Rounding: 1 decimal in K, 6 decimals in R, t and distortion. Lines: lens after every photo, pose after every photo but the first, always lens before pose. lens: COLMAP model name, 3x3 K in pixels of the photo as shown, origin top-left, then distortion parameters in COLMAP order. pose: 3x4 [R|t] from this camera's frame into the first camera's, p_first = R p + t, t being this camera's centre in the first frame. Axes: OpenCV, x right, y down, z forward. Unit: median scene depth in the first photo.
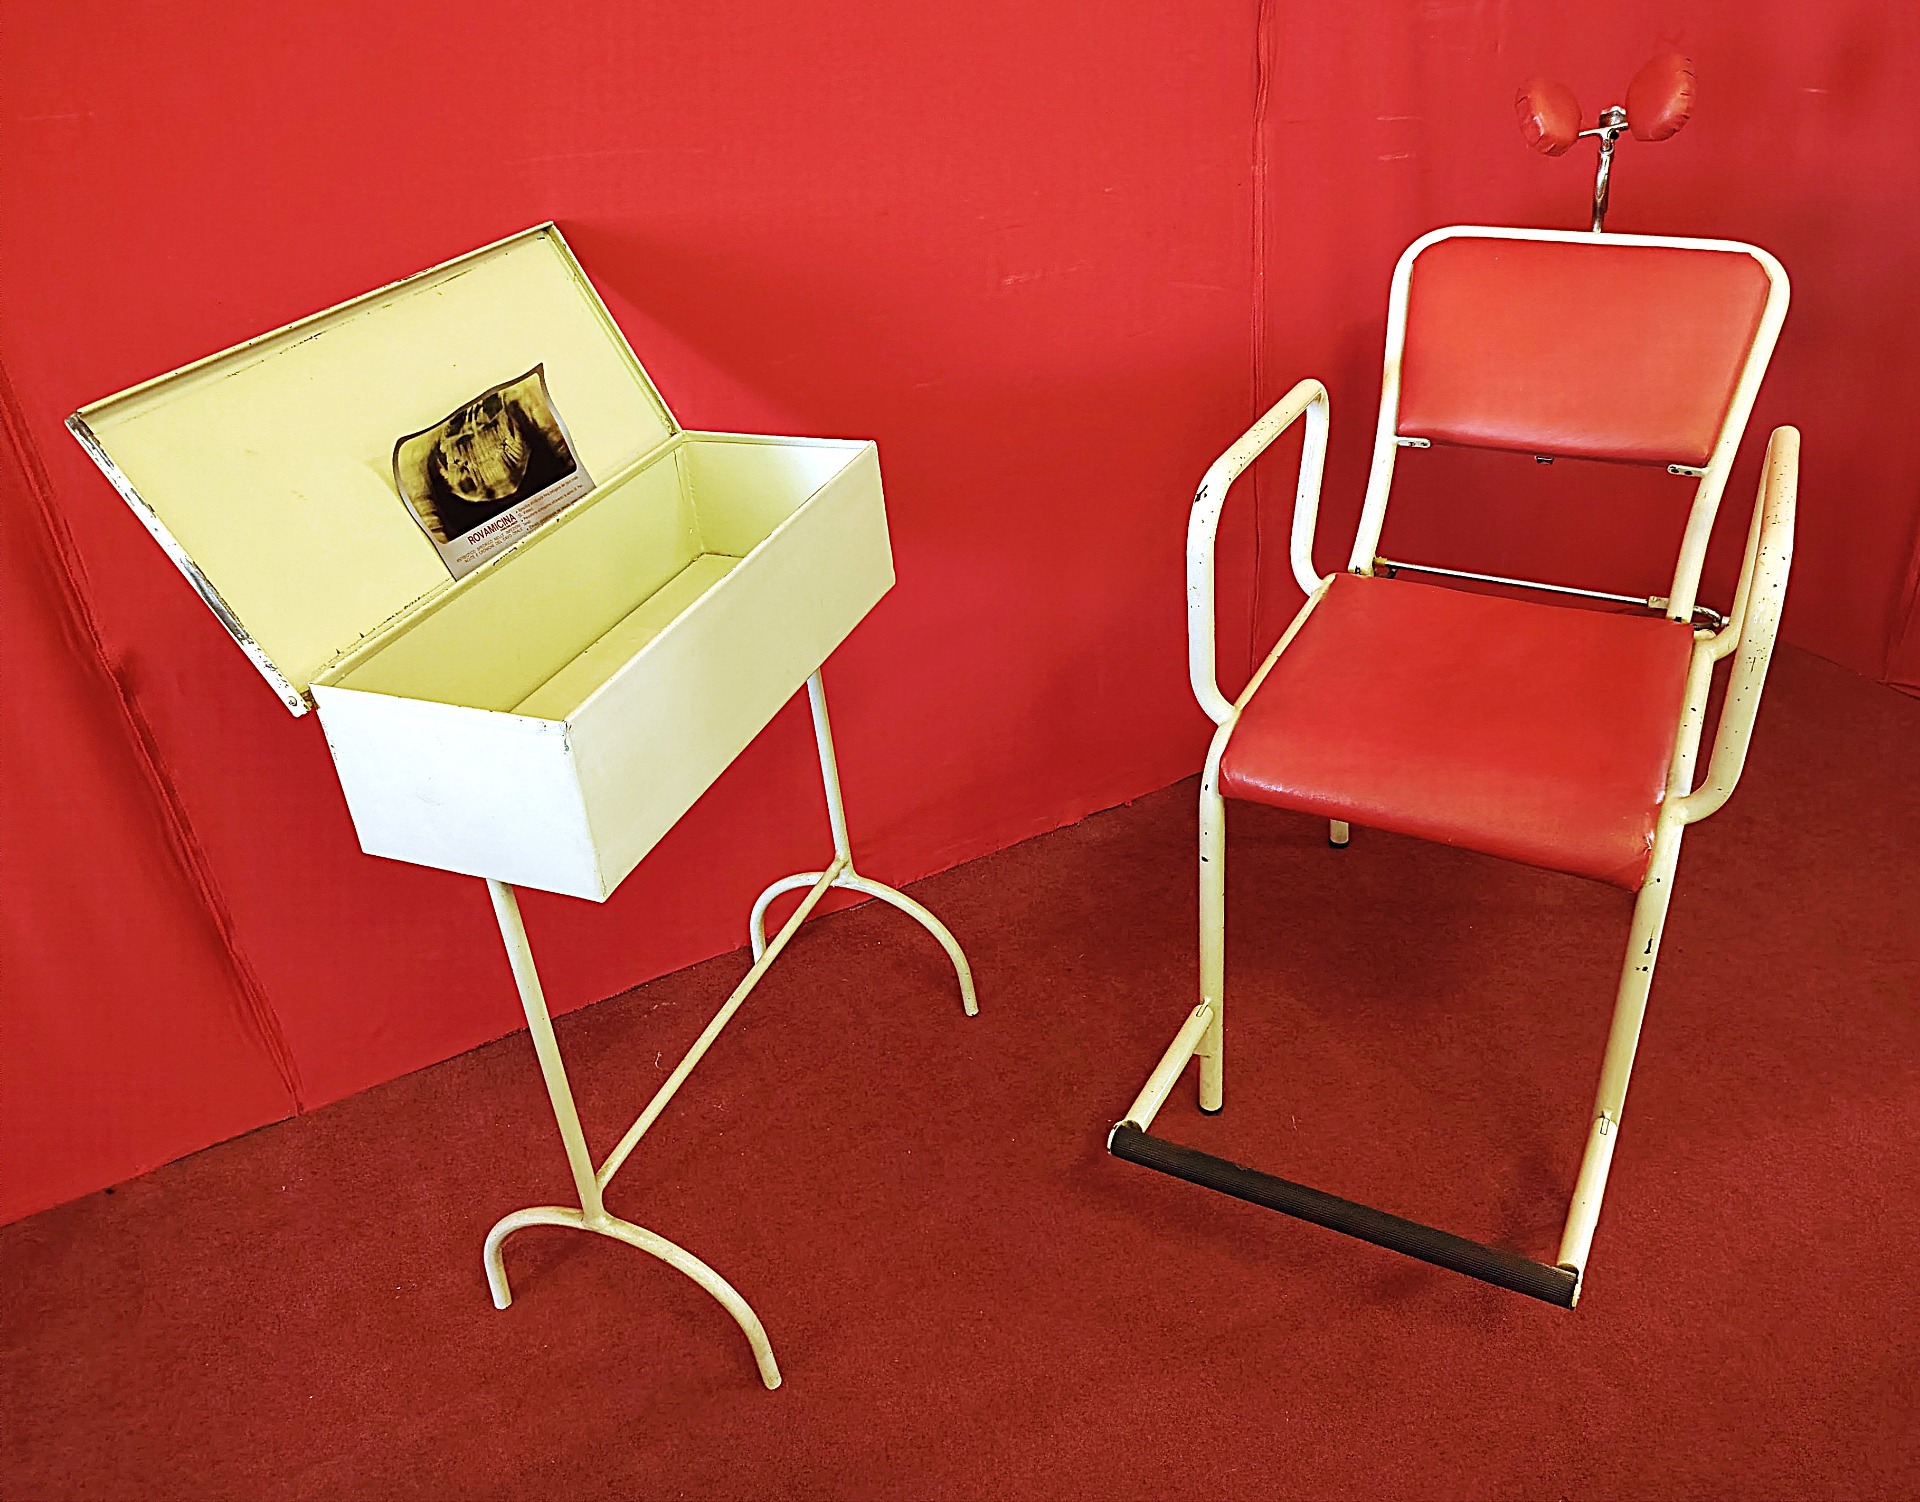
lens RADIAL K [[1475.4, 0, 1063.8], [0, 1475.4, 711.9], [0, 0, 1]] dist [0.047557, -0.090146]
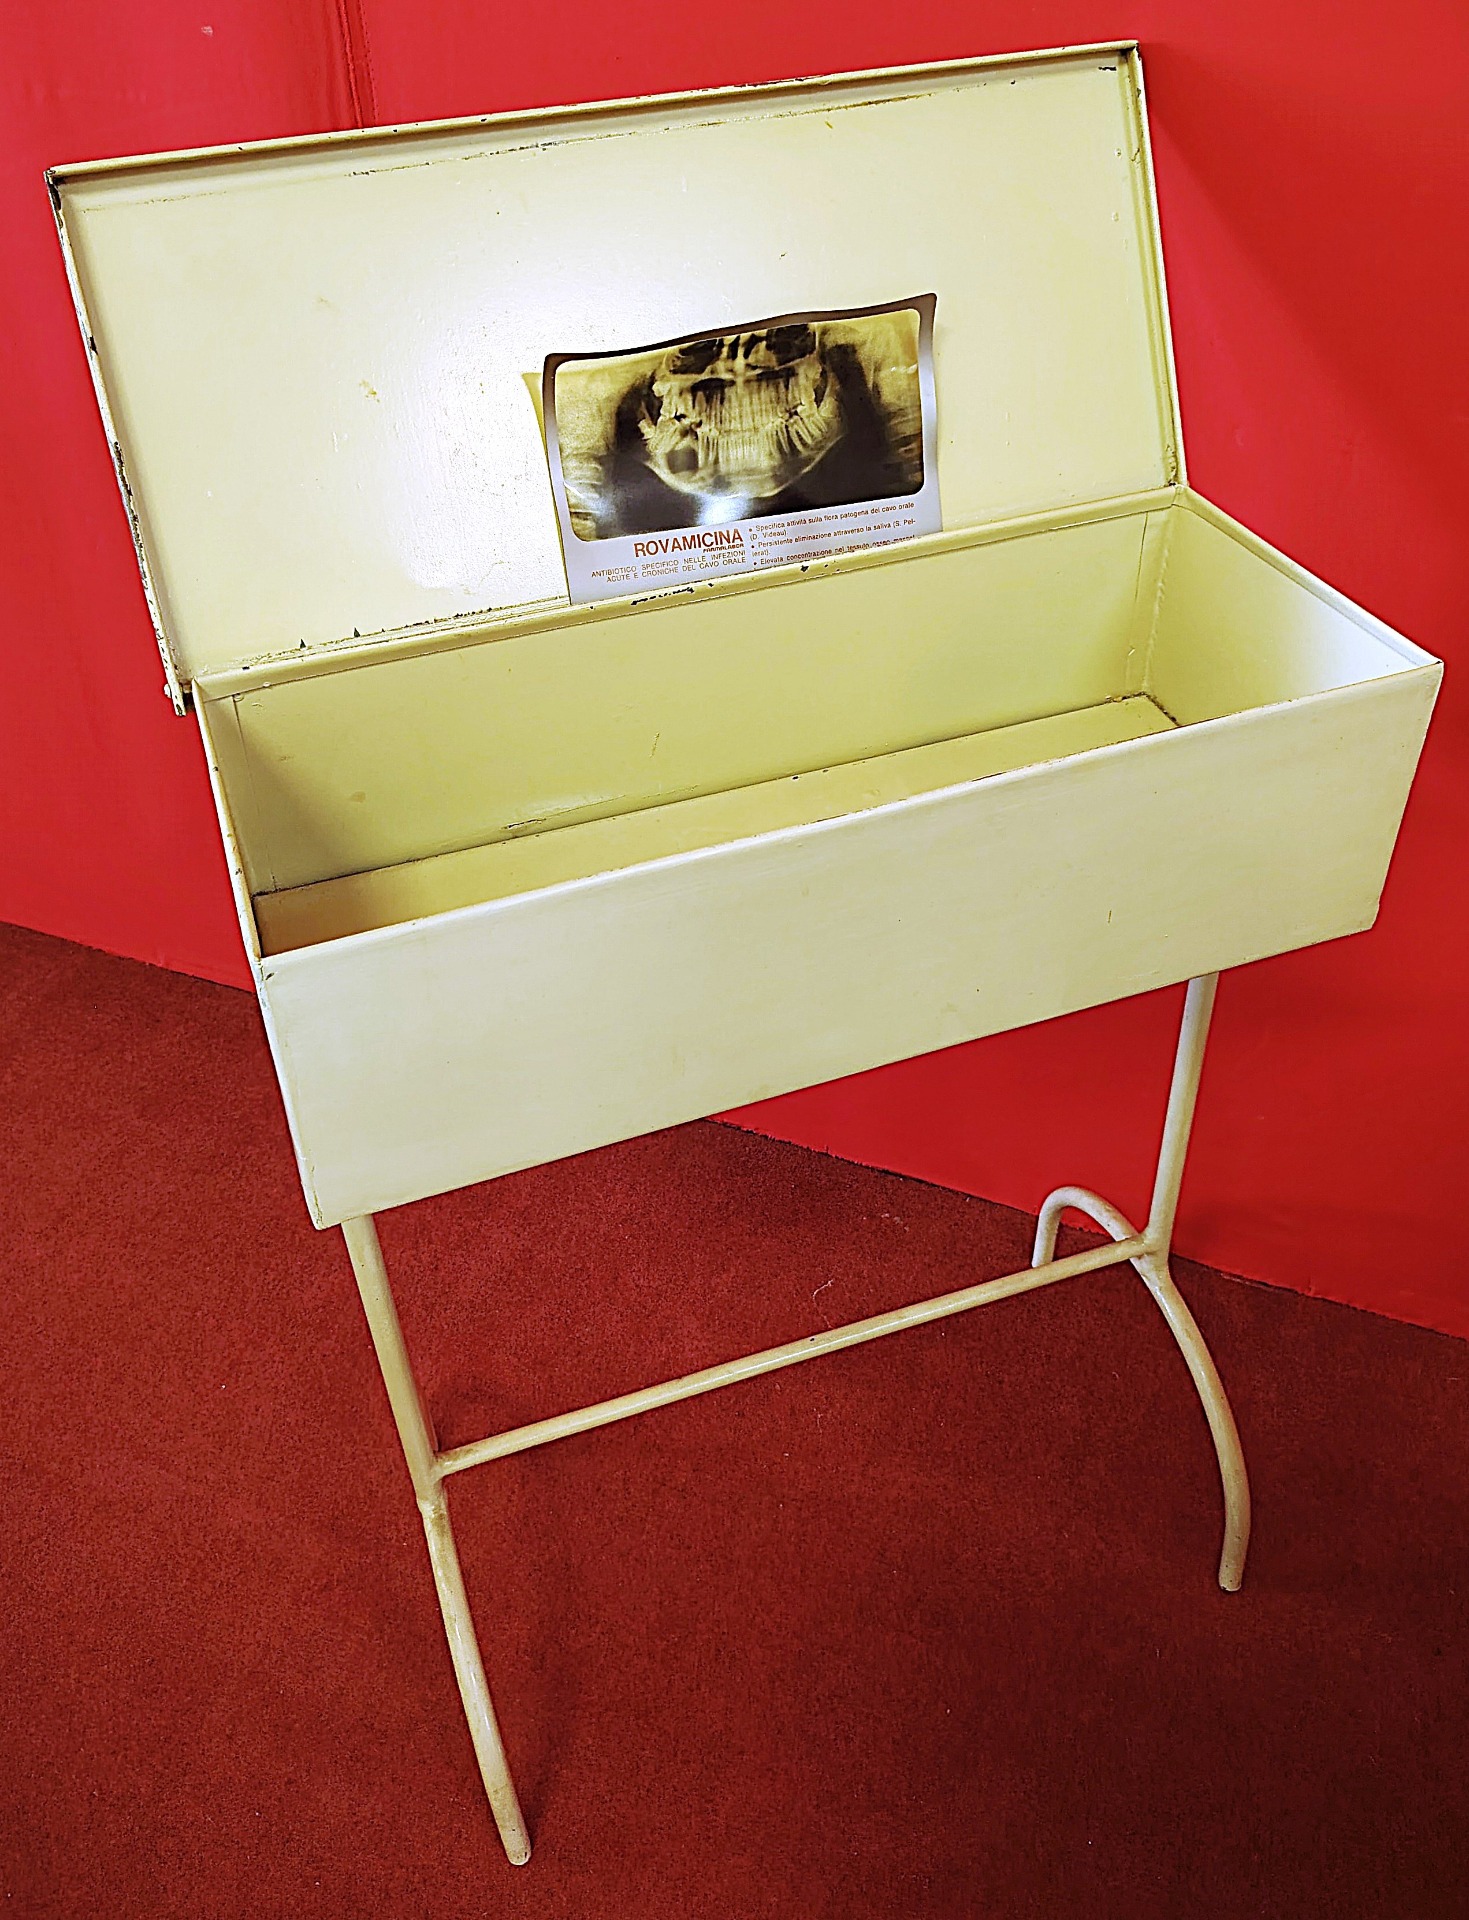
lens RADIAL K [[1641.2, 0, 734.9], [0, 1641.2, 893.7], [0, 0, 1]] dist [0.057017, -0.098411]
pose [[0.610473, 0.522413, -0.595322, 0.093692], [-0.408663, 0.851613, 0.328253, -0.222196], [0.678467, 0.042896, 0.733377, 0.516032]]
